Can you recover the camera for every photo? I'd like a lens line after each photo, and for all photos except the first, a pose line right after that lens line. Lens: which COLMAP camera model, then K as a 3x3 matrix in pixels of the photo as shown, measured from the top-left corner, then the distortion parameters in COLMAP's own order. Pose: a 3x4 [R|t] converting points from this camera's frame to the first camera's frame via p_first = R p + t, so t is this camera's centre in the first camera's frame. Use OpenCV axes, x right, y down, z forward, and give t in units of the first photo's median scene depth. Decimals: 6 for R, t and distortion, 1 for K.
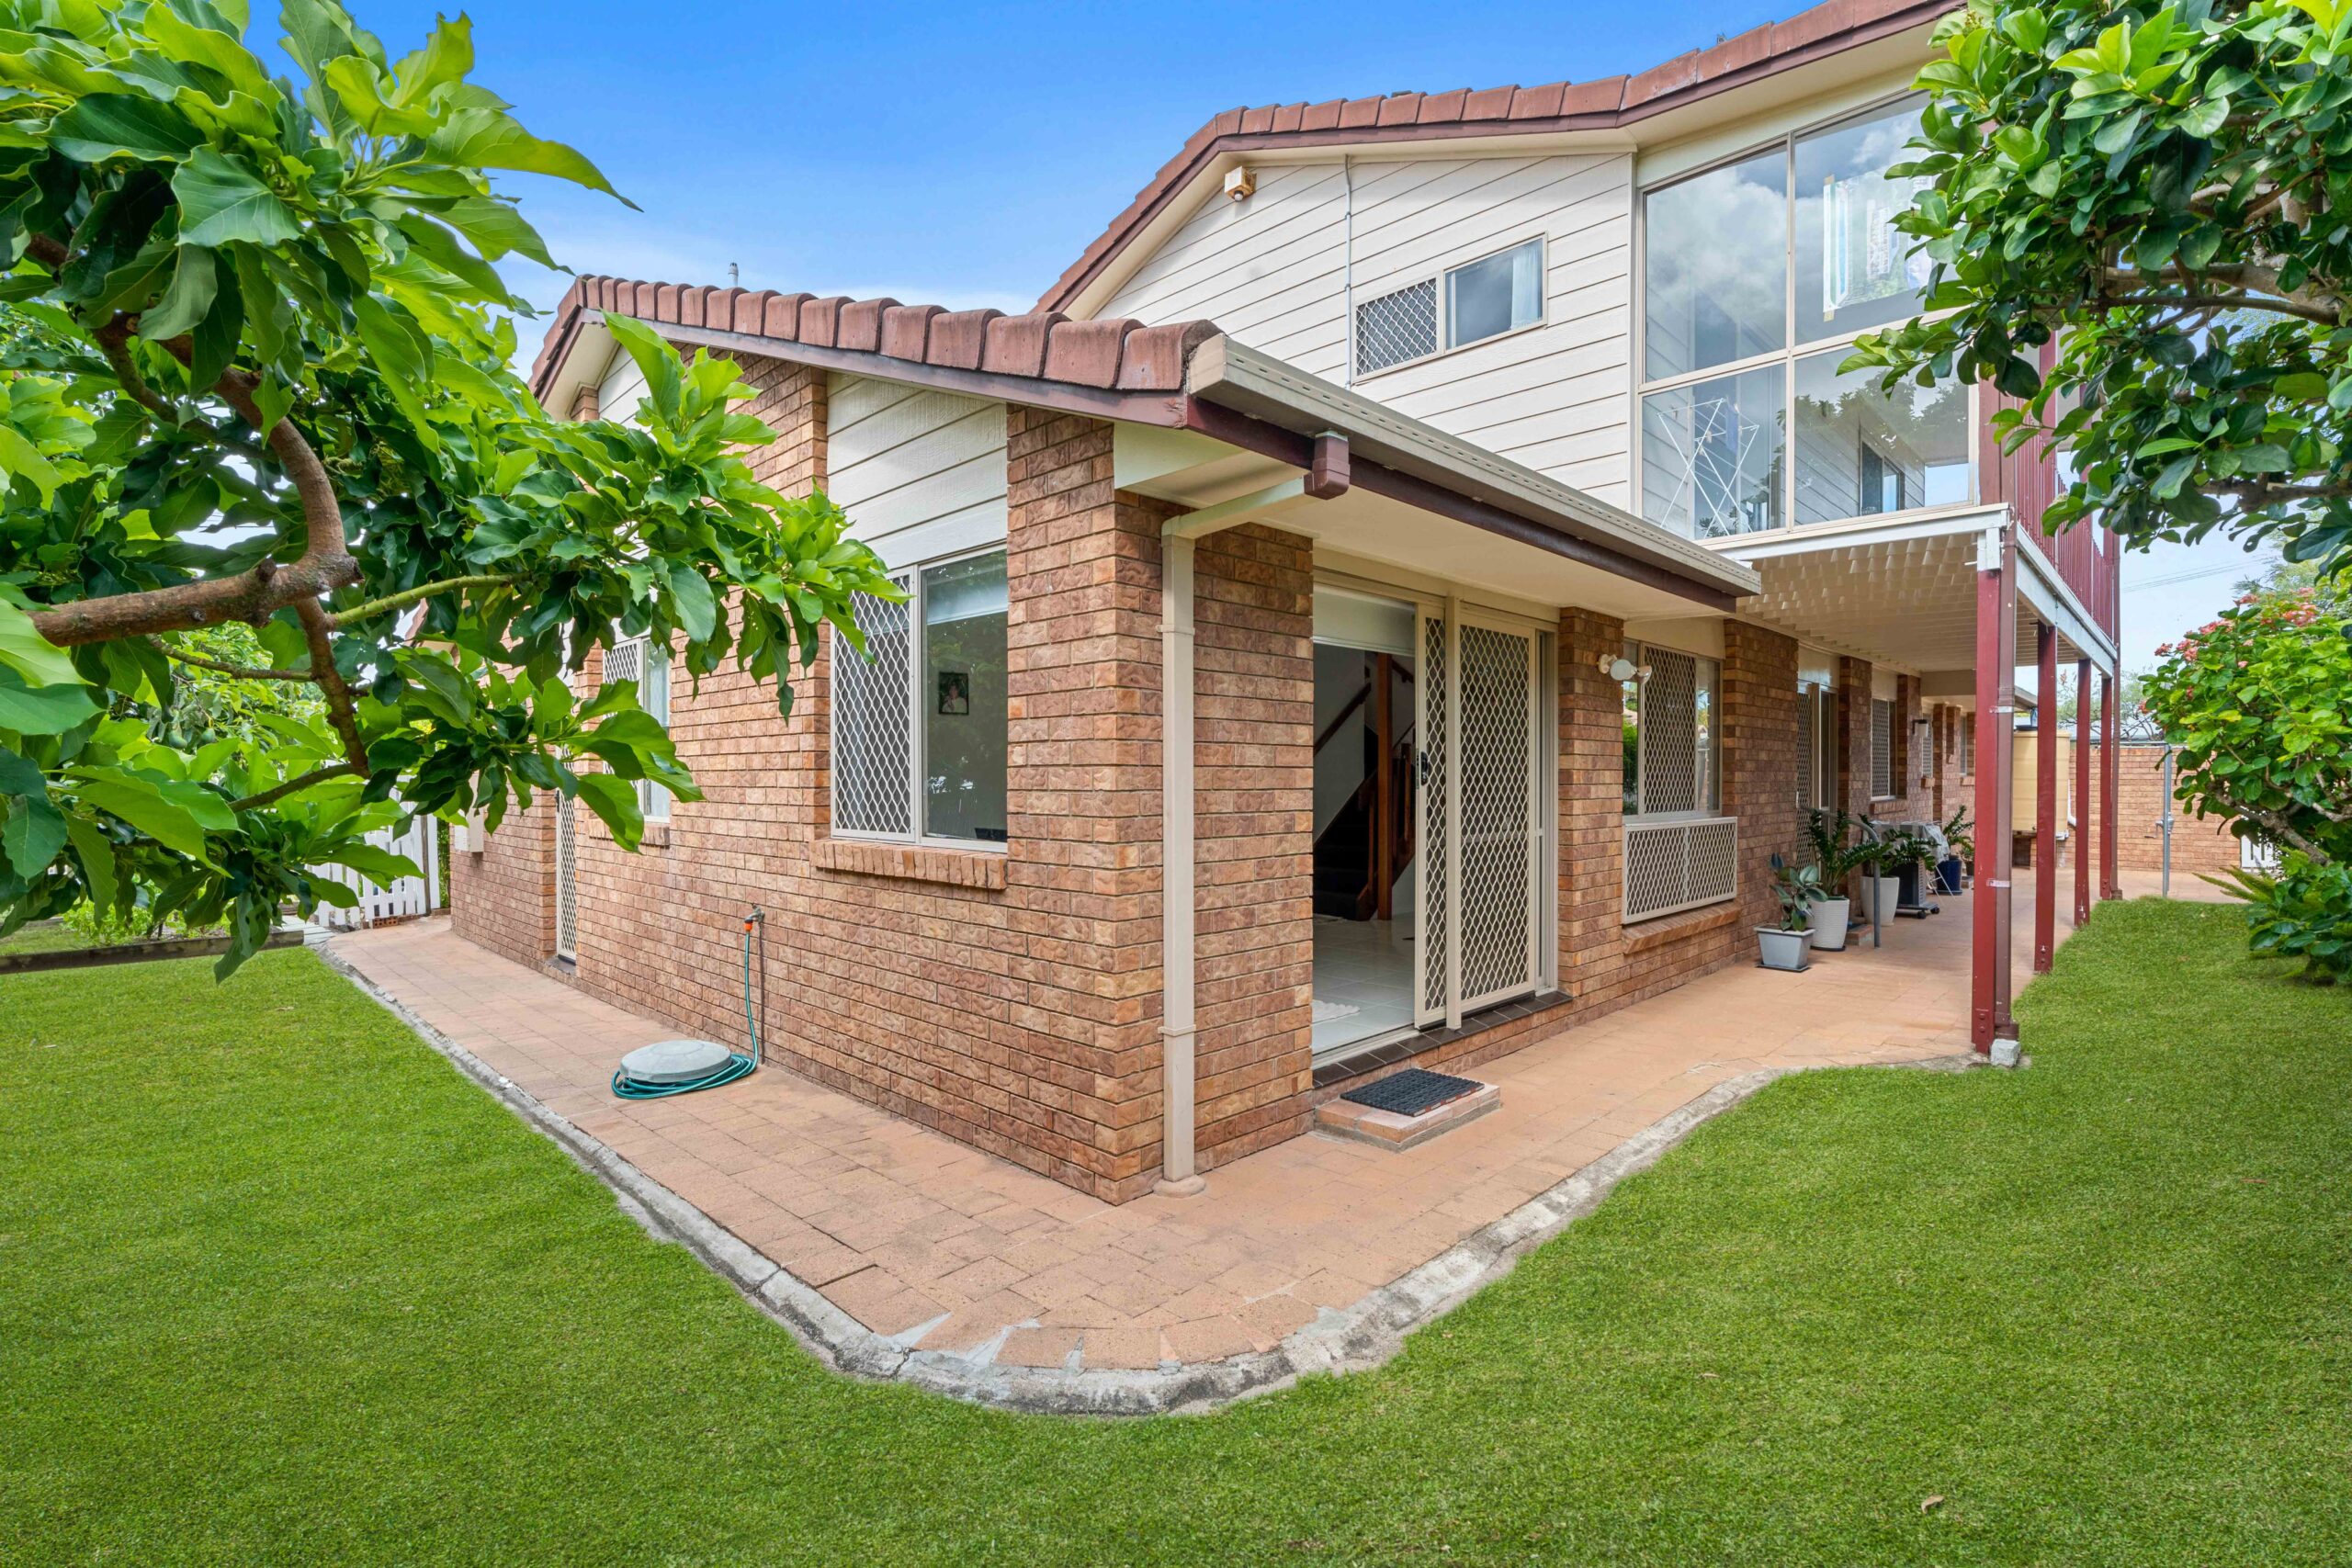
lens RADIAL K [[1064.2, 0, 1178.2], [0, 1064.2, 785.6], [0, 0, 1]] dist [-0.014340, -0.000099]
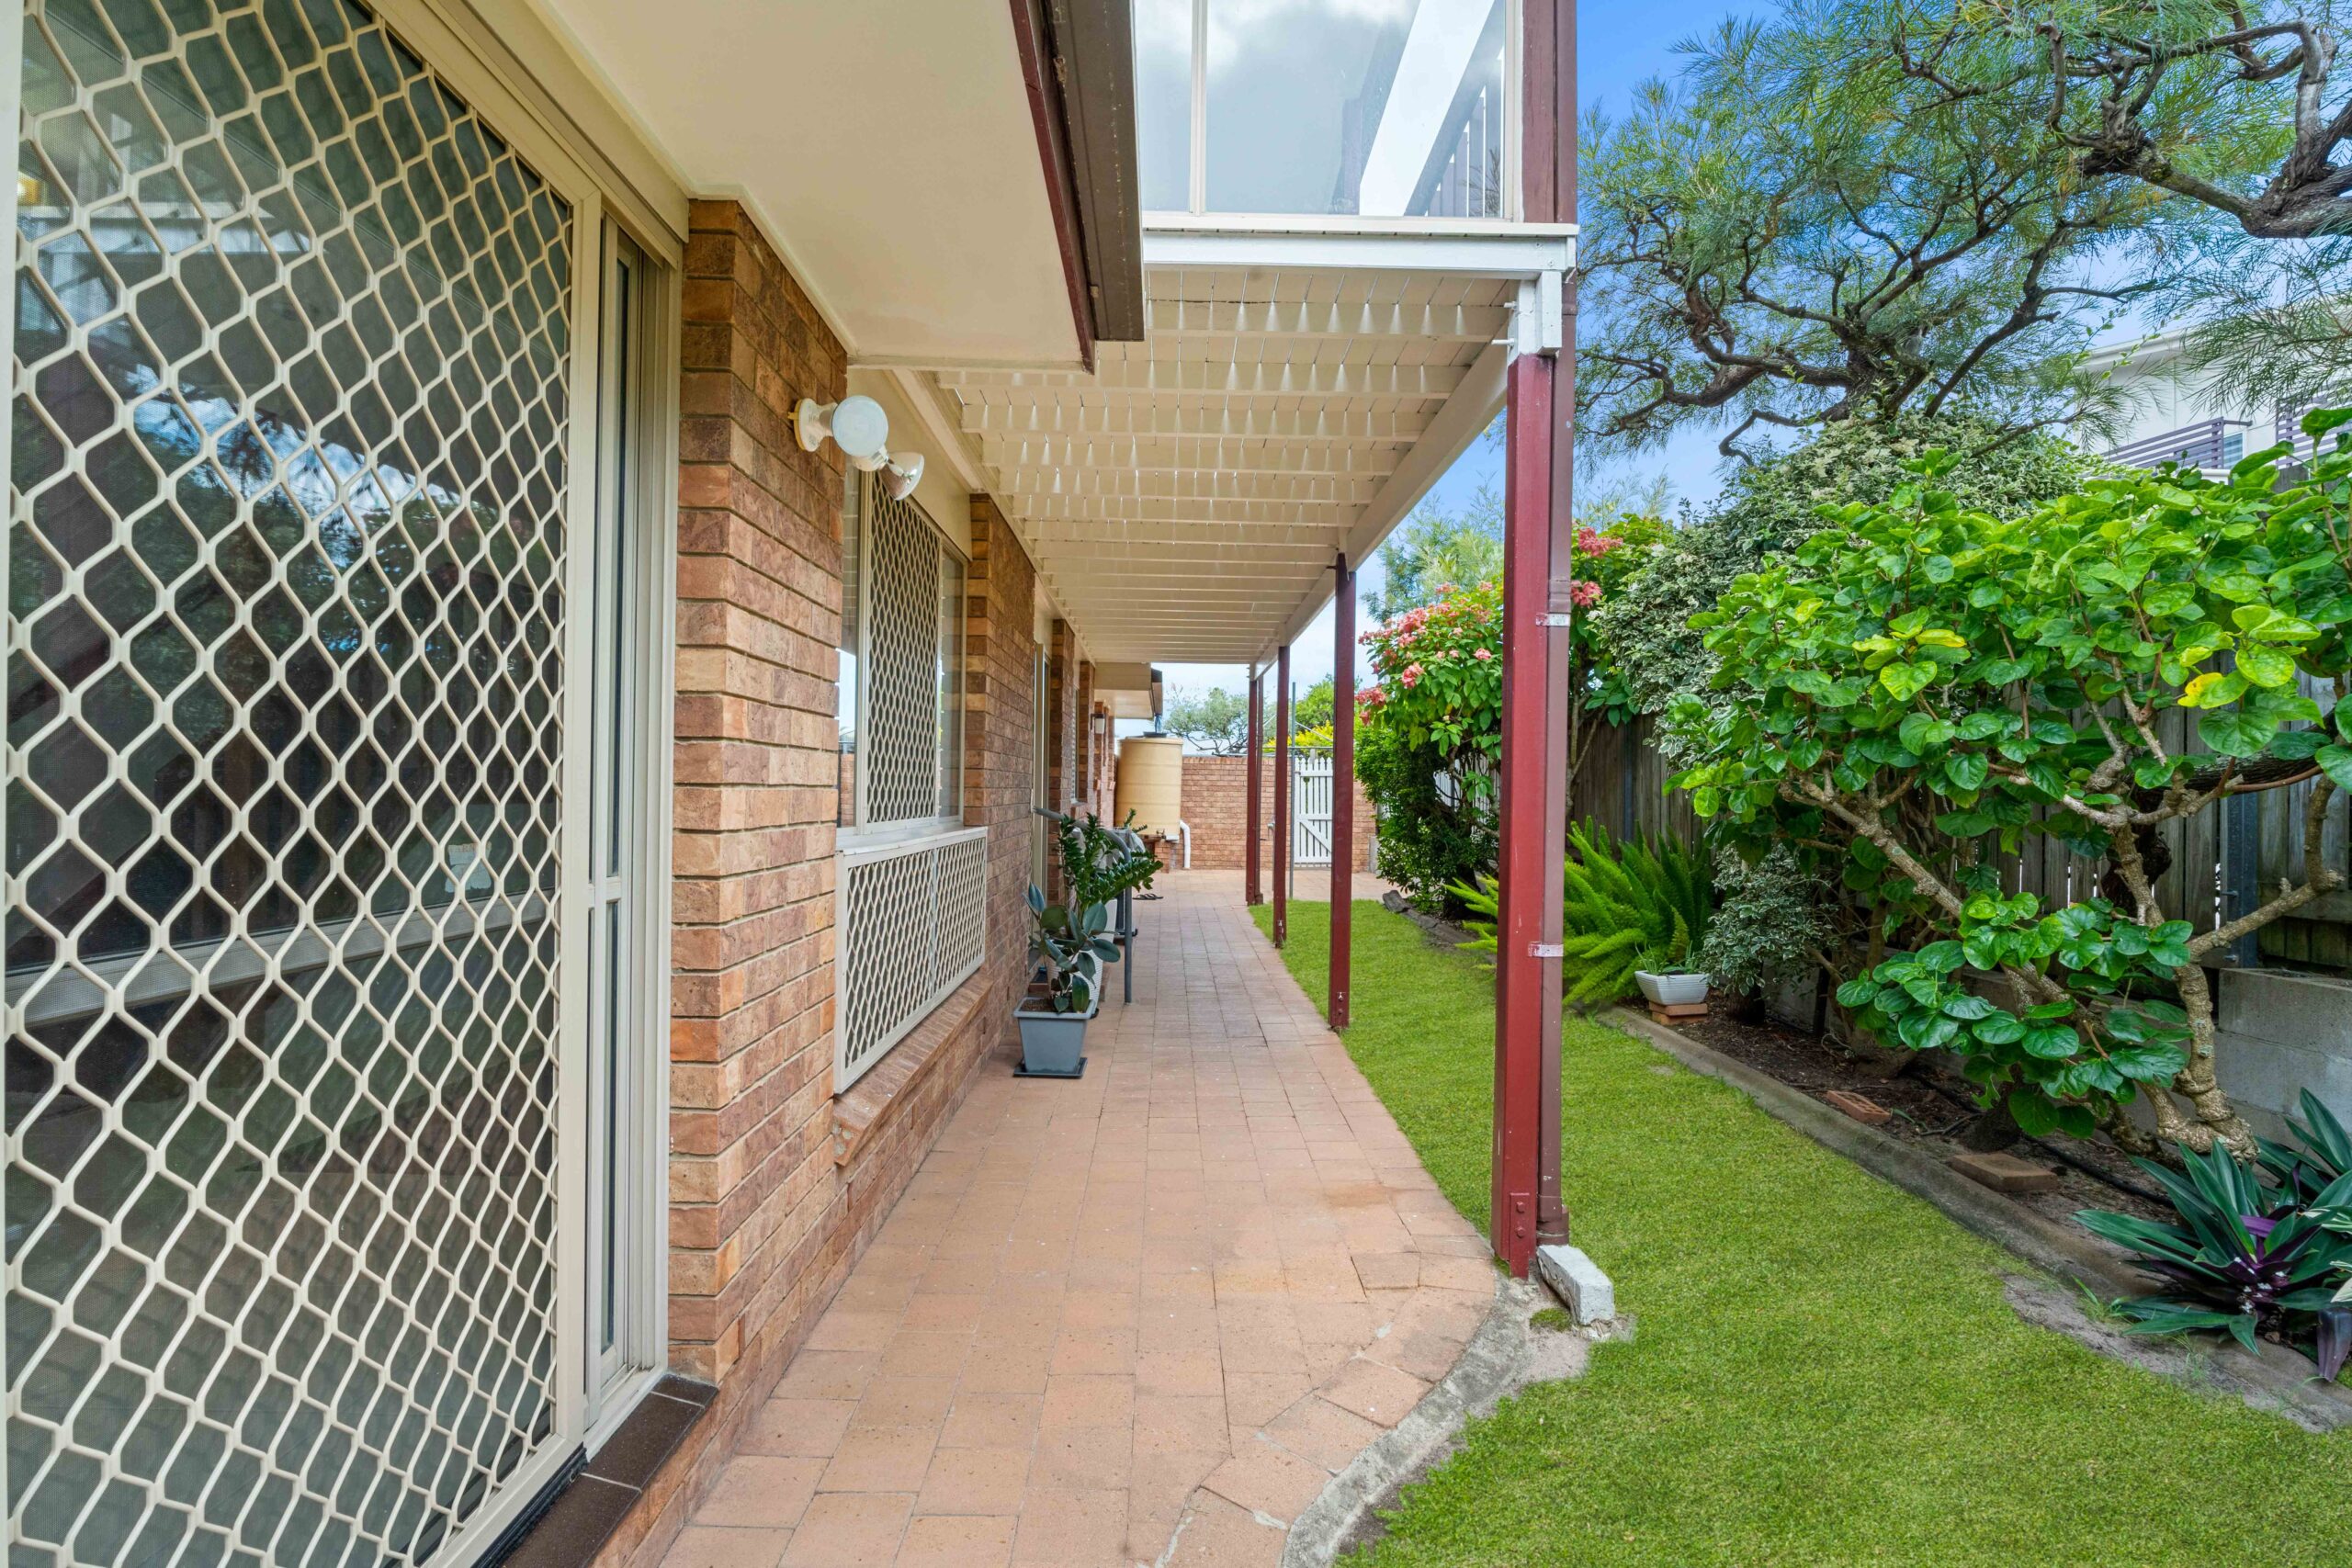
lens RADIAL K [[1064.2, 0, 1176.1], [0, 1064.2, 786.7], [0, 0, 1]] dist [-0.014340, -0.000099]
pose [[0.707506, 0.012557, 0.706595, 0.237475], [-0.007191, 0.999918, -0.010570, 0.016283], [-0.706670, 0.002397, 0.707539, 0.662487]]
